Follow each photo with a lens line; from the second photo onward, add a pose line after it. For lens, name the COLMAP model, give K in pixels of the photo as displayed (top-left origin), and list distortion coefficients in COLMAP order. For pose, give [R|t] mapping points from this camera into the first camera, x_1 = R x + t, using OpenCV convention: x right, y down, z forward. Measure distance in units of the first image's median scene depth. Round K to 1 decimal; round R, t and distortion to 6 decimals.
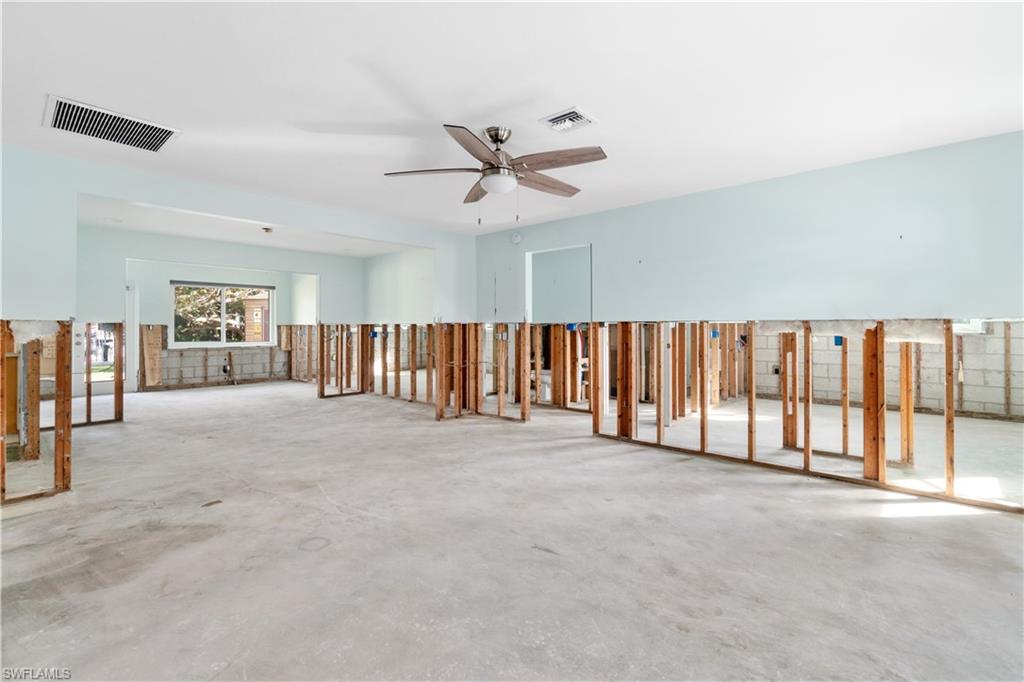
lens RADIAL K [[452.6, 0, 498.2], [0, 452.6, 325.7], [0, 0, 1]] dist [-0.004971, 0.000079]
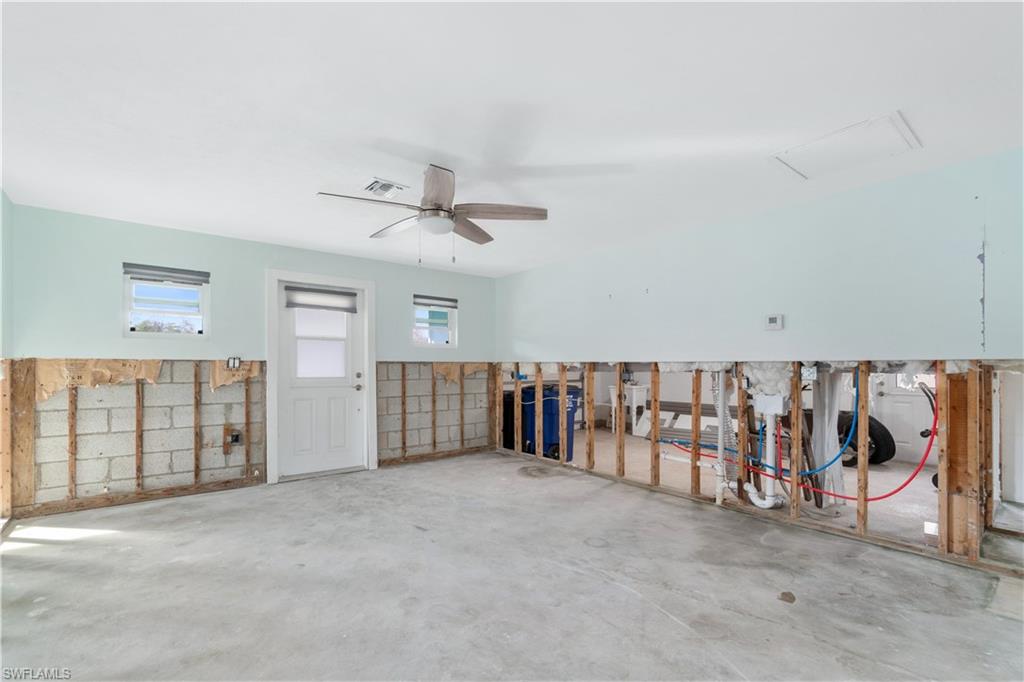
lens RADIAL K [[452.6, 0, 493.5], [0, 452.6, 367.3], [0, 0, 1]] dist [-0.004971, 0.000079]
pose [[-0.987428, -0.001043, 0.158069, -0.237810], [-0.001766, 0.999989, -0.004434, 0.008713], [-0.158063, -0.004658, -0.987418, 1.663393]]
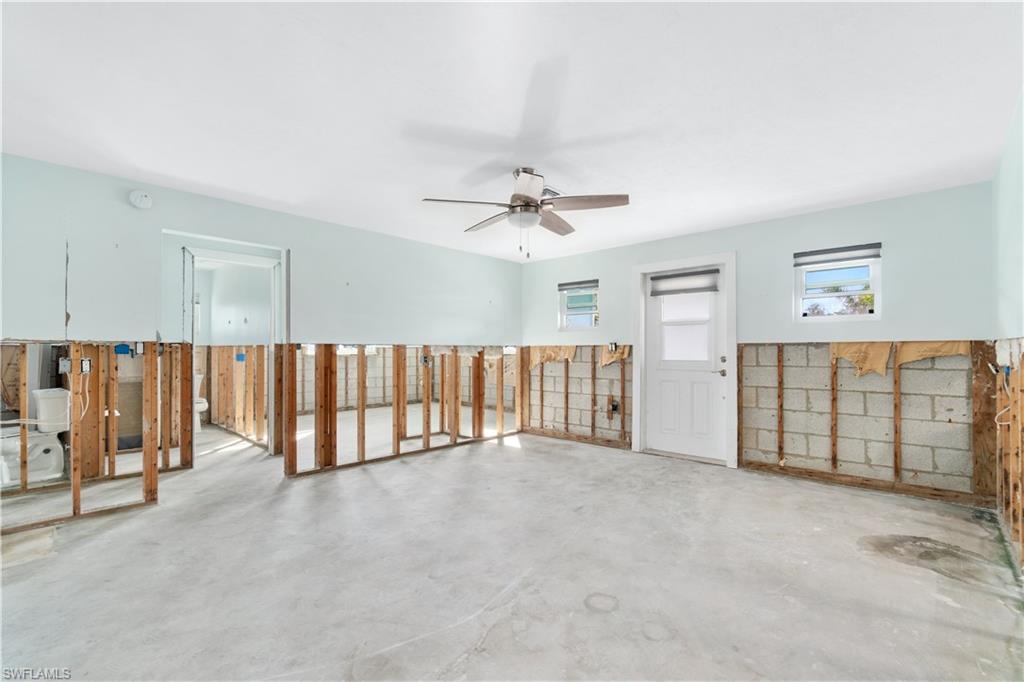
lens RADIAL K [[452.6, 0, 513.8], [0, 452.6, 350.7], [0, 0, 1]] dist [-0.004971, 0.000079]
pose [[0.006197, 0.001275, 0.999980, -0.926639], [-0.003546, 0.999993, -0.001253, 0.006945], [-0.999975, -0.003538, 0.006202, 0.853245]]
